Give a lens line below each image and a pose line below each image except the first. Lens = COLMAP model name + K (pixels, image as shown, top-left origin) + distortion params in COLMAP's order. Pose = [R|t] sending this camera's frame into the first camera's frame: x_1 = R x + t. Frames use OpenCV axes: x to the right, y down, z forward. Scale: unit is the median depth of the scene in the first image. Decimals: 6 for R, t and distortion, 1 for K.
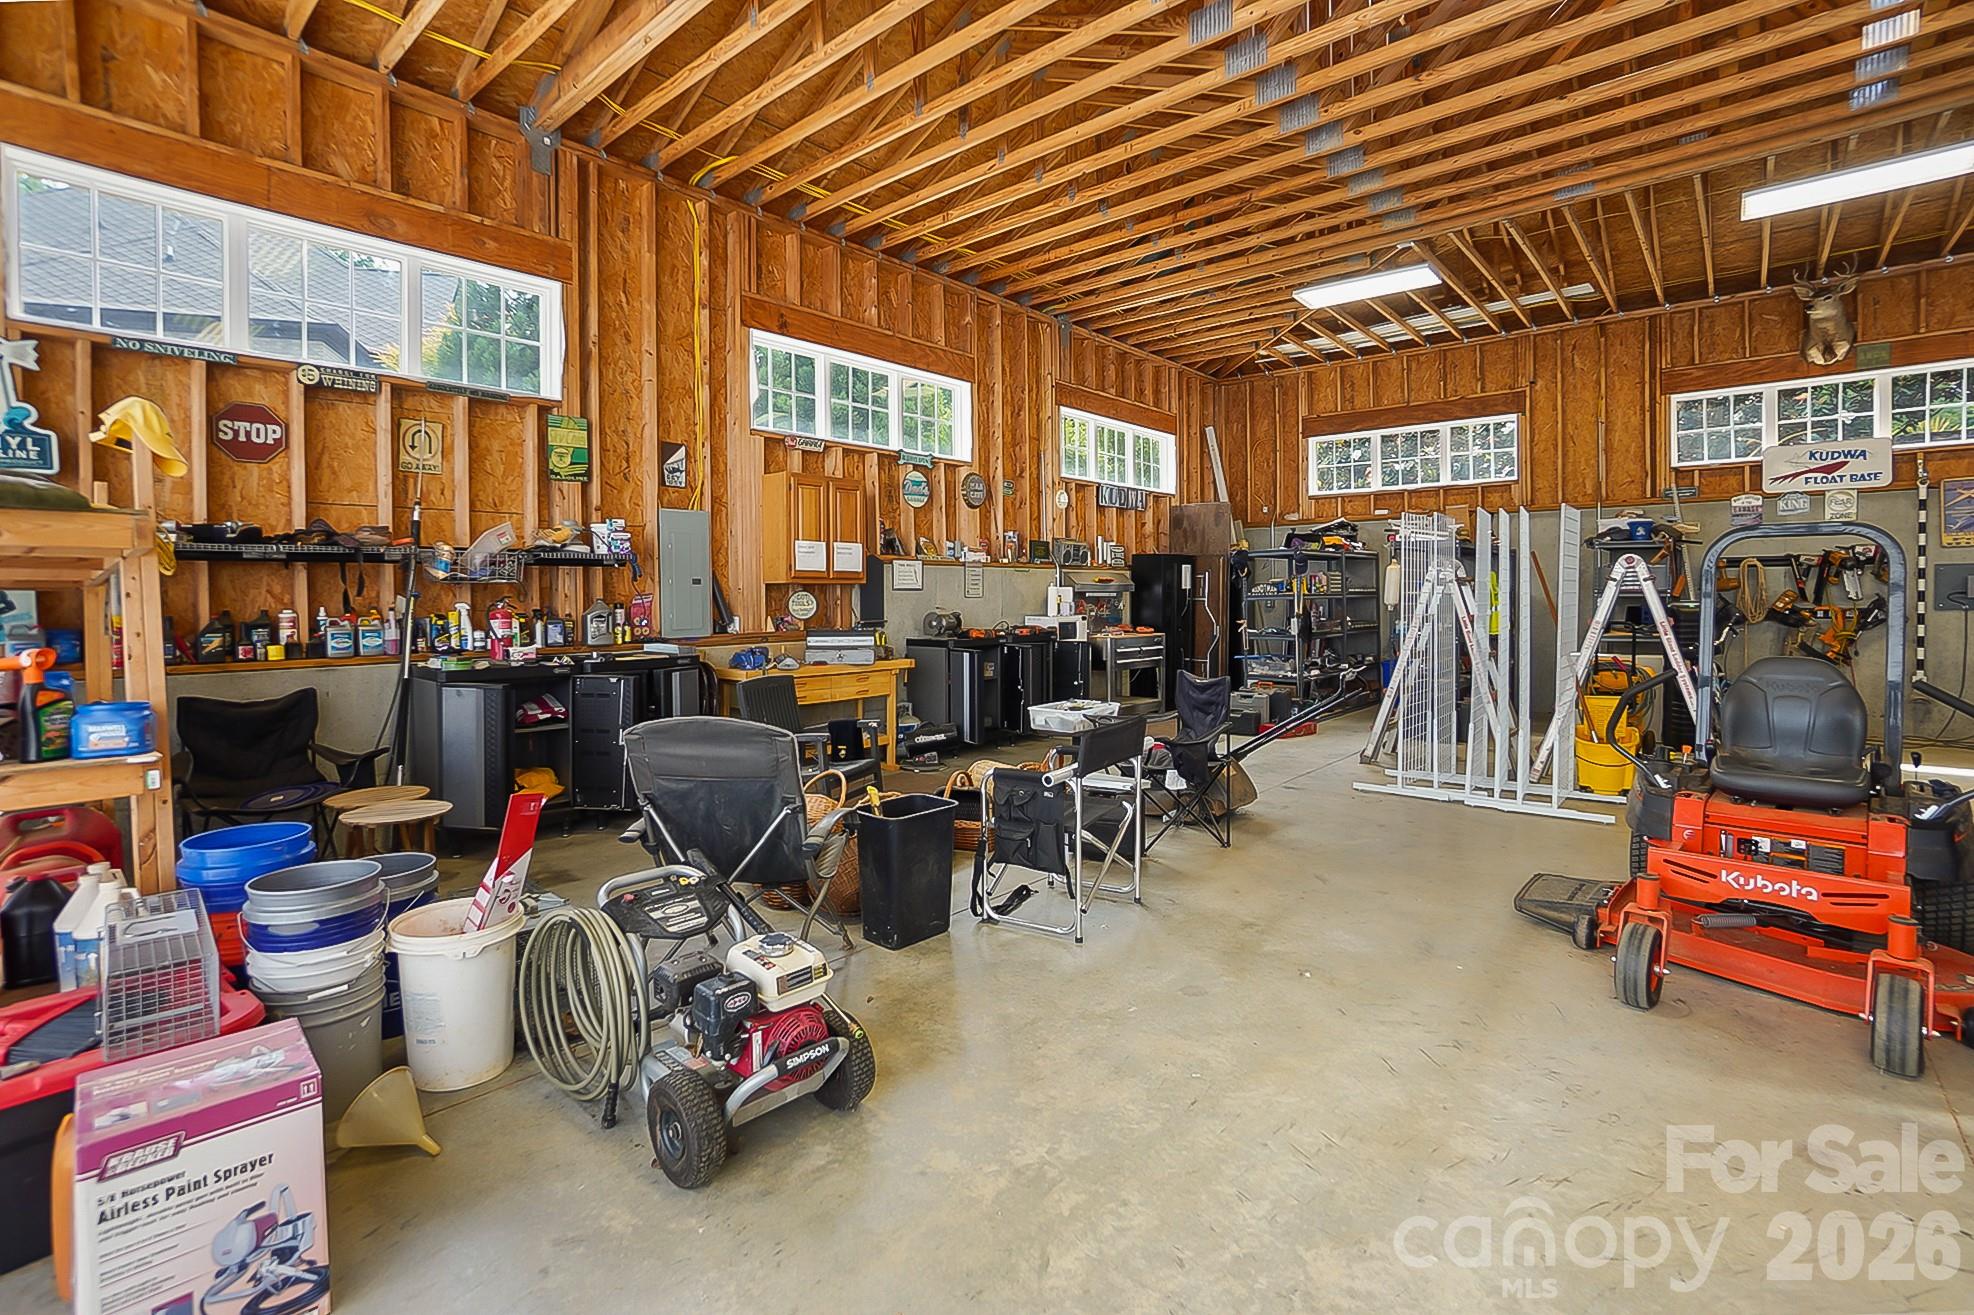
lens RADIAL K [[877.6, 0, 993.7], [0, 877.6, 638.7], [0, 0, 1]] dist [-0.061240, 0.020587]
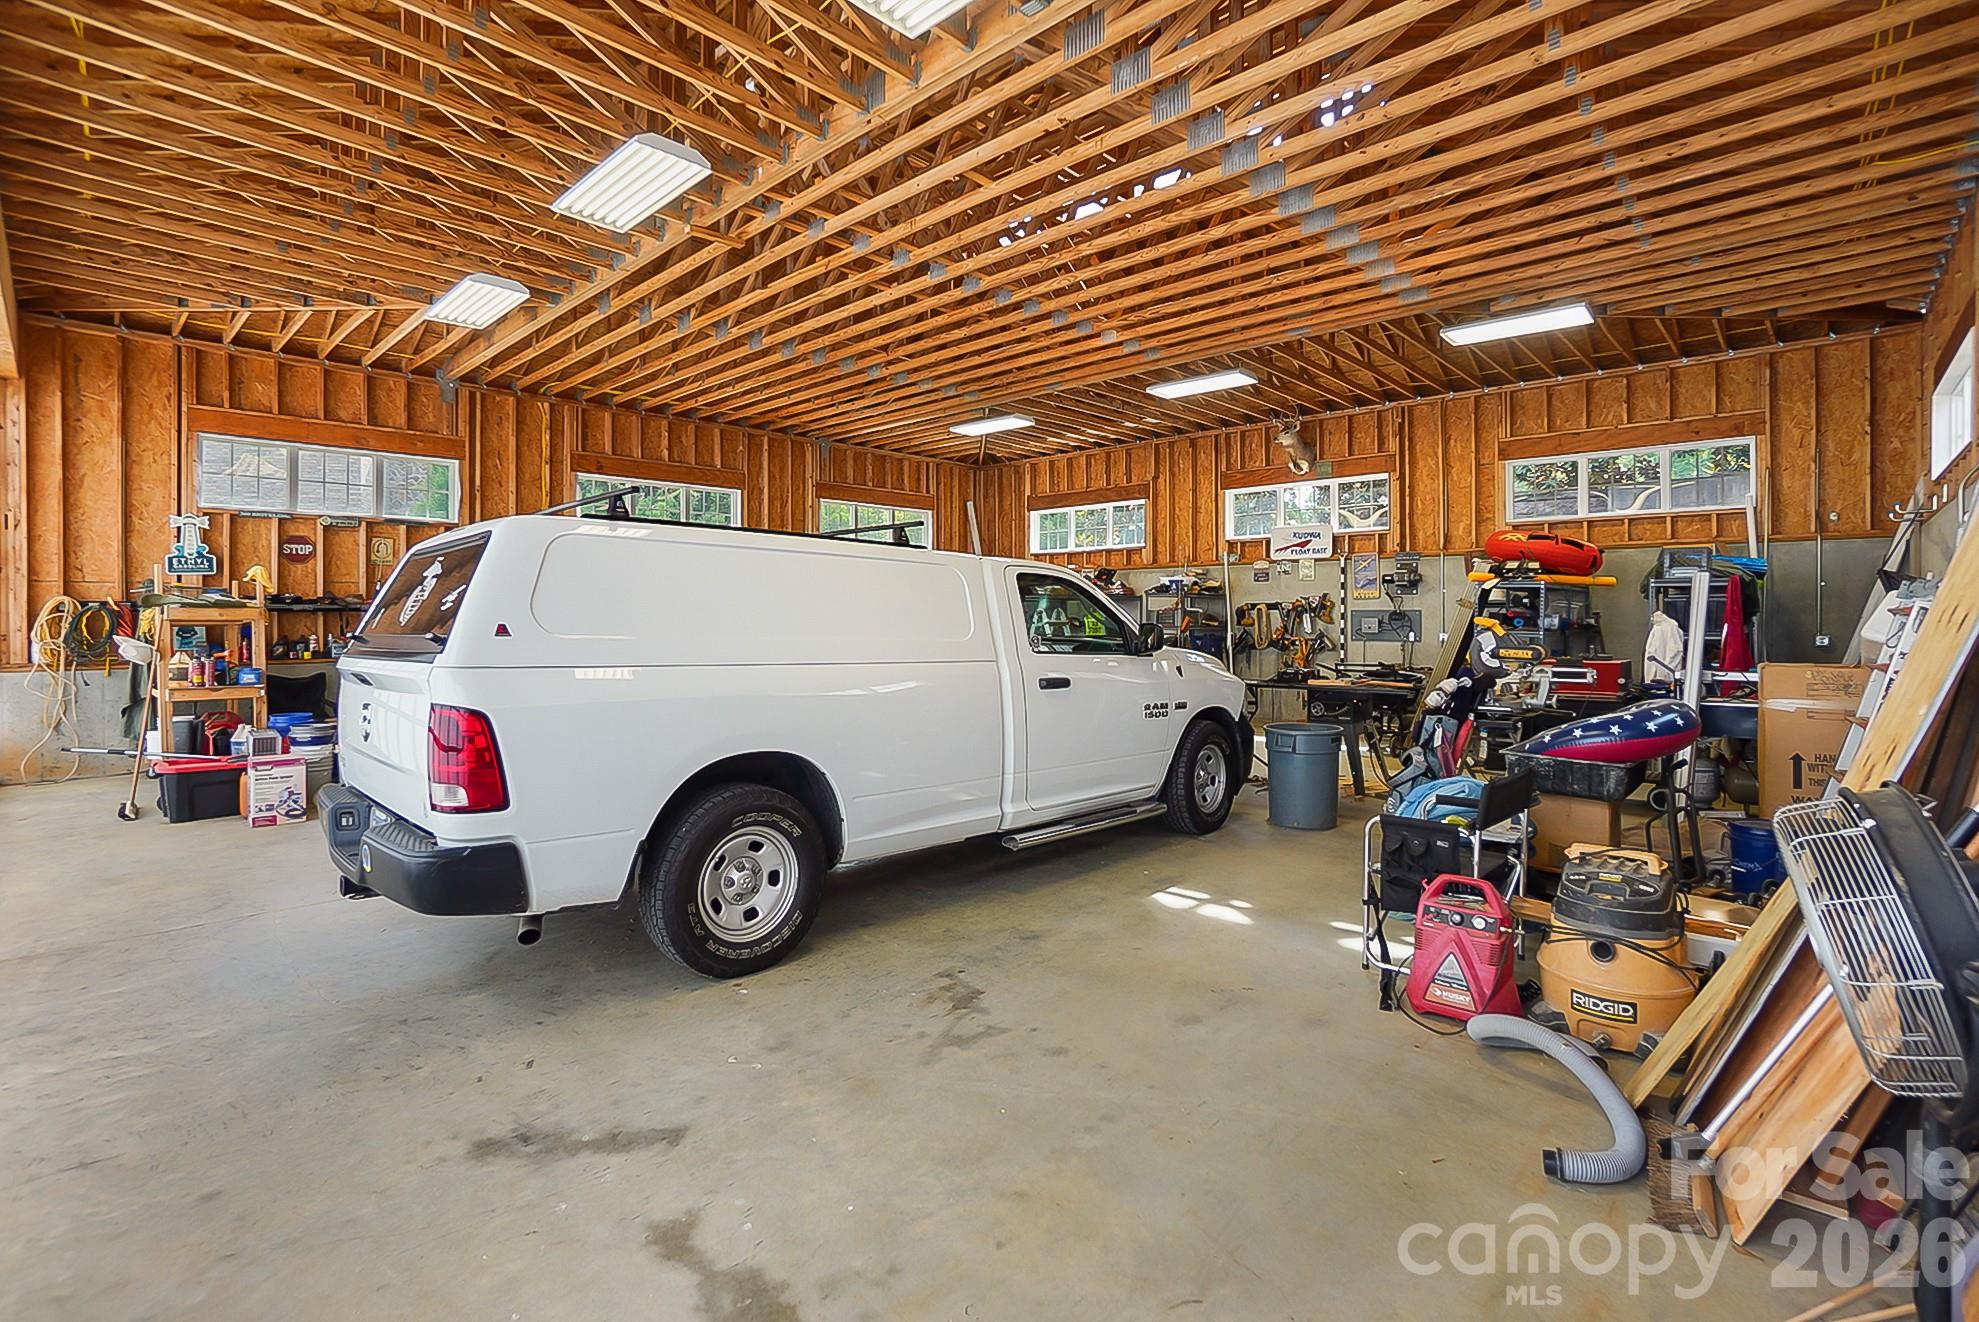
lens RADIAL K [[888.3, 0, 977.7], [0, 888.3, 642.8], [0, 0, 1]] dist [-0.057885, 0.021977]
pose [[0.998270, 0.008915, -0.058111, 0.821033], [-0.009963, 0.999792, -0.017782, 0.006303], [0.057940, 0.018331, 0.998152, -0.914057]]
